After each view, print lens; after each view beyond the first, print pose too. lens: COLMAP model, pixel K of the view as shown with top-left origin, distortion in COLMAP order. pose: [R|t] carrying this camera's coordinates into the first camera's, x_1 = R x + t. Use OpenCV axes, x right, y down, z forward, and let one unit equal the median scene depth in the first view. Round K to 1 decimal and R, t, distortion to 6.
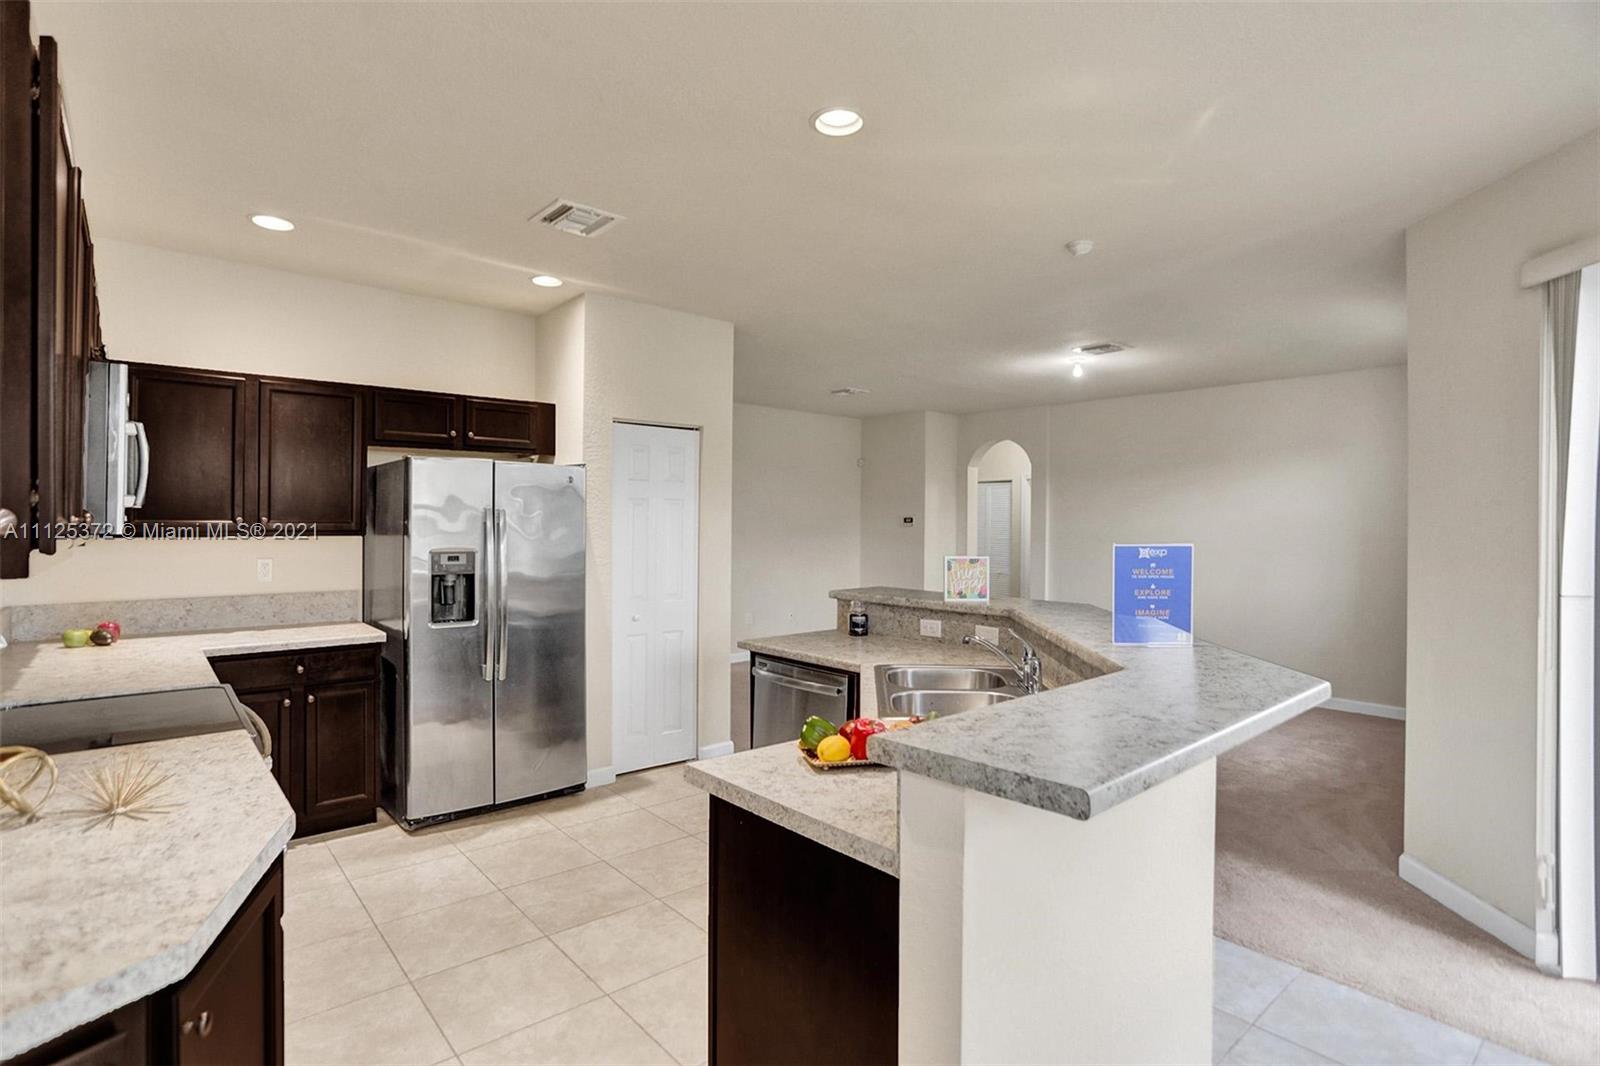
lens RADIAL K [[805.2, 0, 793.6], [0, 805.2, 528.5], [0, 0, 1]] dist [-0.050977, 0.026980]
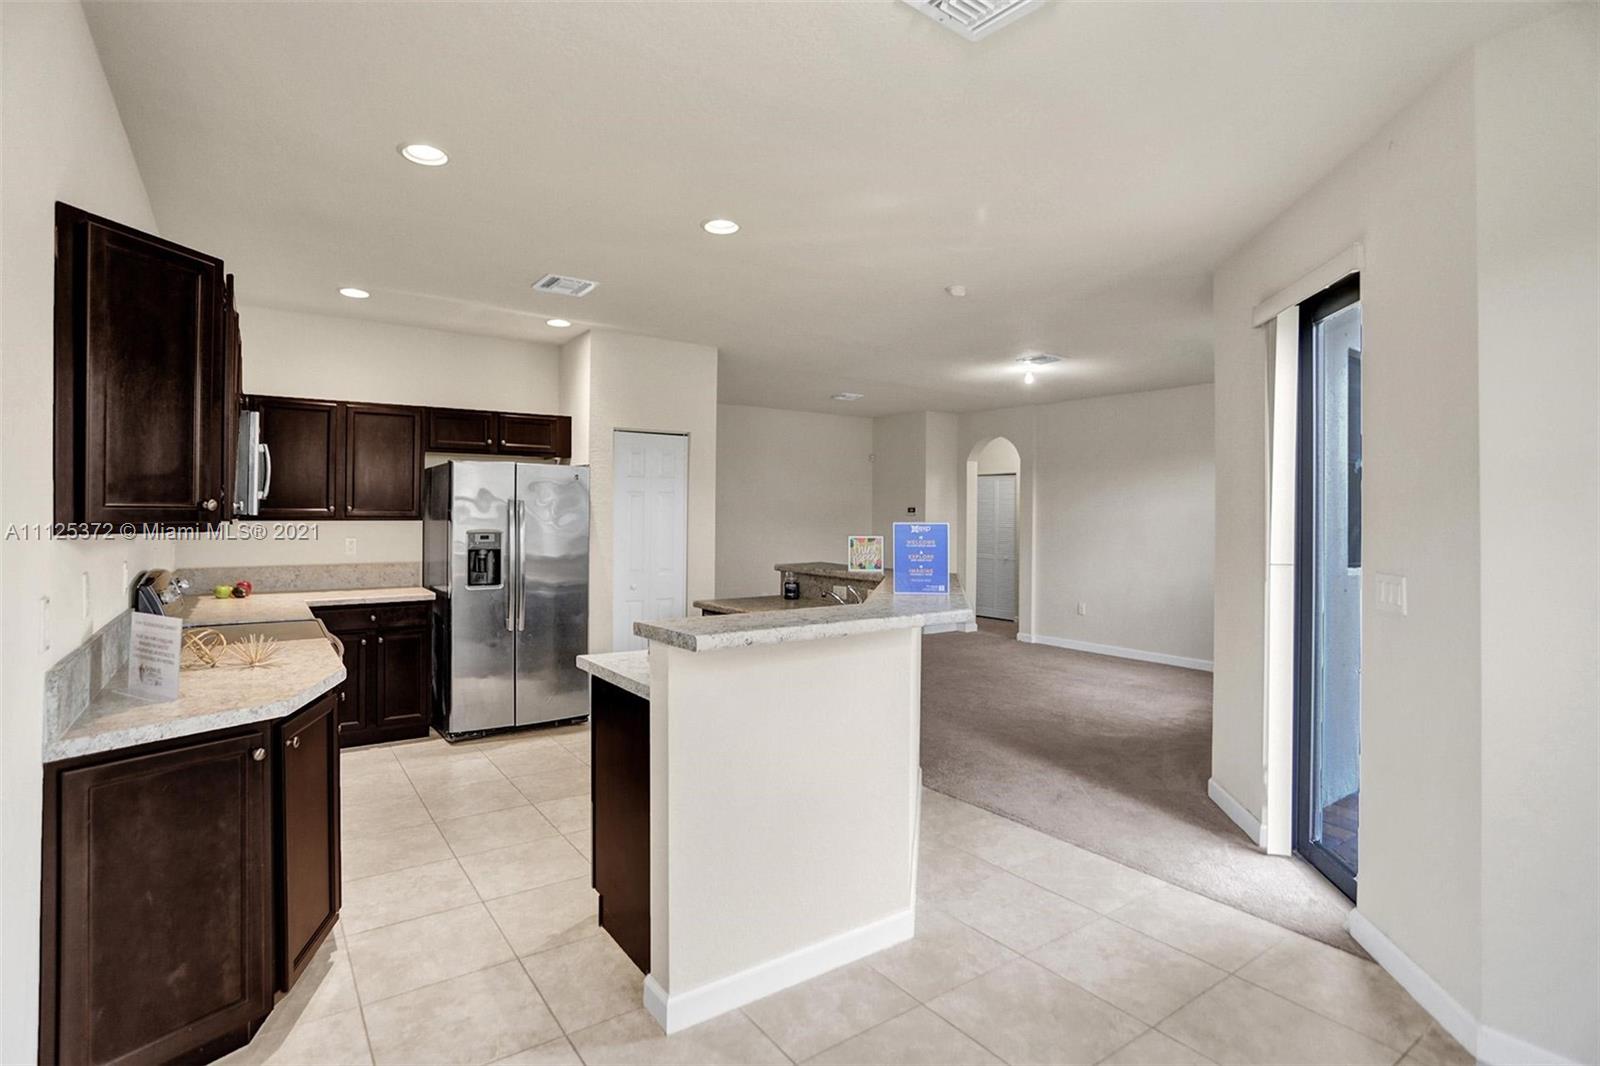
lens RADIAL K [[800.1, 0, 789.0], [0, 800.1, 516.7], [0, 0, 1]] dist [-0.049581, 0.026420]
pose [[0.994779, -0.000119, -0.102054, 0.212014], [-0.000330, 0.999990, -0.004388, 0.008862], [0.102054, 0.004398, 0.994769, -0.261663]]
